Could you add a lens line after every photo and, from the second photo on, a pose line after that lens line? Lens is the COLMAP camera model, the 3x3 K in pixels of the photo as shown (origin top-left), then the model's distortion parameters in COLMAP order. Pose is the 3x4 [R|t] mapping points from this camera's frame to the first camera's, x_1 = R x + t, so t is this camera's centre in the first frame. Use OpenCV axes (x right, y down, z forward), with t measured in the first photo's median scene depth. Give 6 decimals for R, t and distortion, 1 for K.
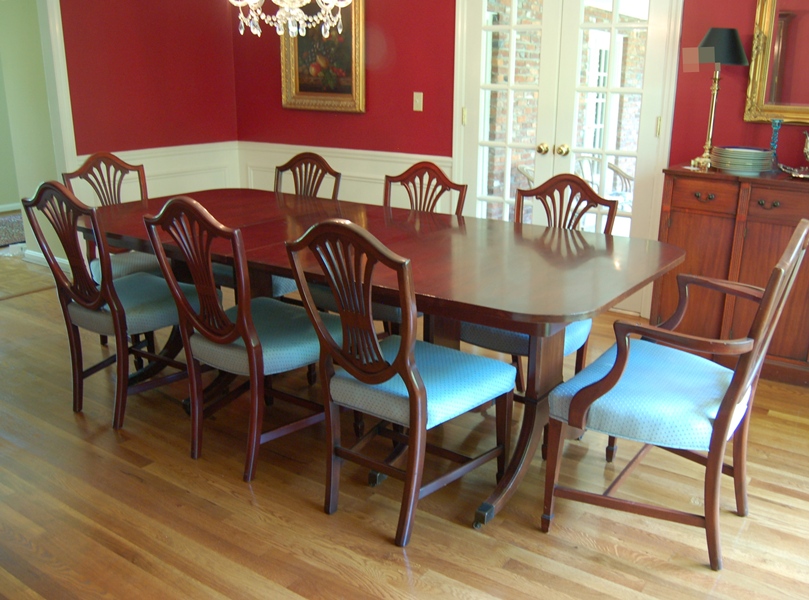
lens RADIAL K [[740.9, 0, 444.3], [0, 740.9, 312.6], [0, 0, 1]] dist [-0.083958, 0.024683]
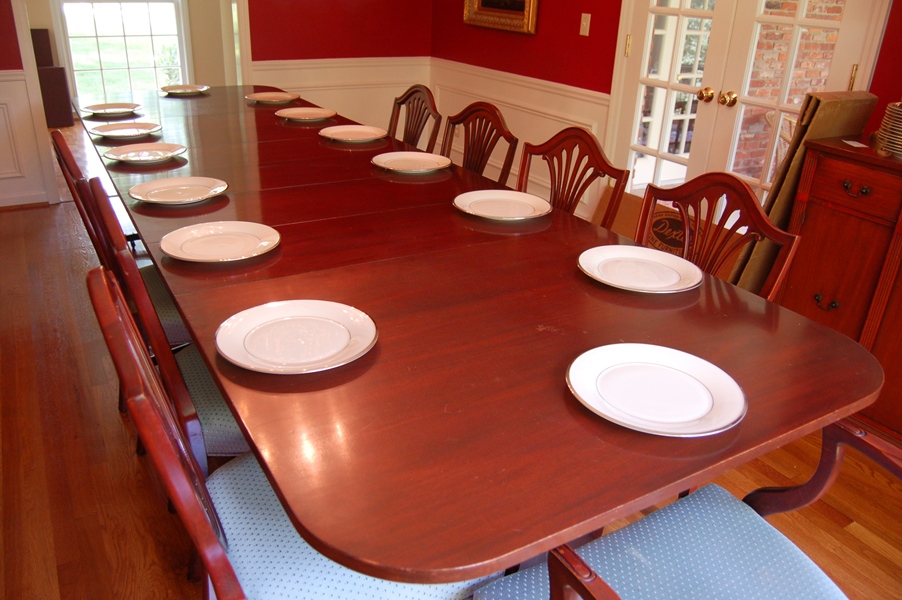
lens RADIAL K [[705.3, 0, 447.5], [0, 705.3, 310.6], [0, 0, 1]] dist [-0.091816, 0.036591]
pose [[0.895731, 0.205979, -0.394003, 0.343475], [-0.158368, 0.975897, 0.150150, -0.099423], [0.415434, -0.072097, 0.906761, 0.309544]]
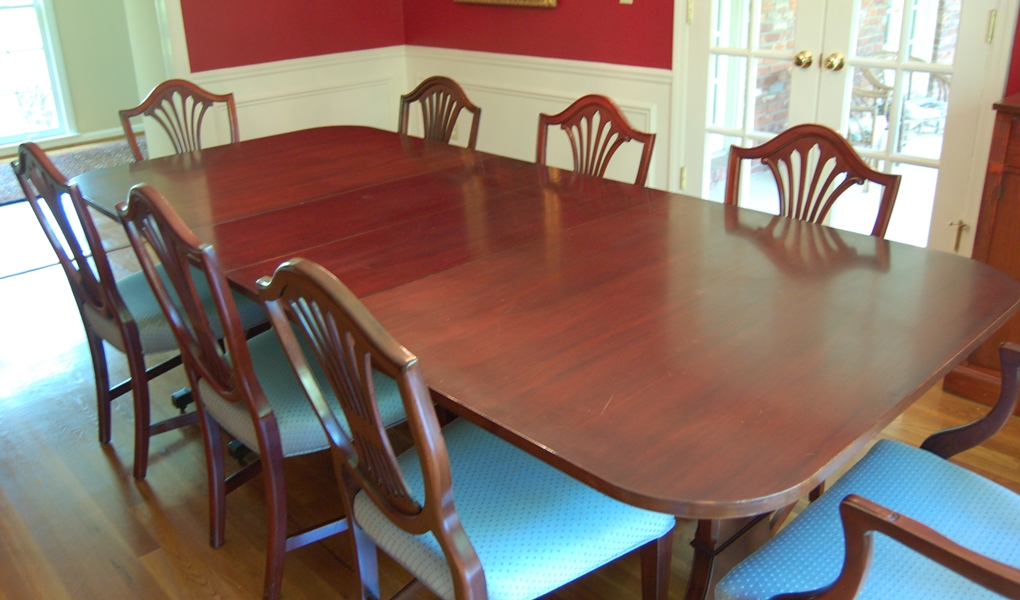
lens RADIAL K [[850.9, 0, 507.1], [0, 850.9, 276.1], [0, 0, 1]] dist [-0.072542, 0.010835]
pose [[0.970463, 0.043321, -0.237328, 0.095394], [-0.028137, 0.997356, 0.067000, -0.107847], [0.239603, -0.058344, 0.969116, 0.290163]]
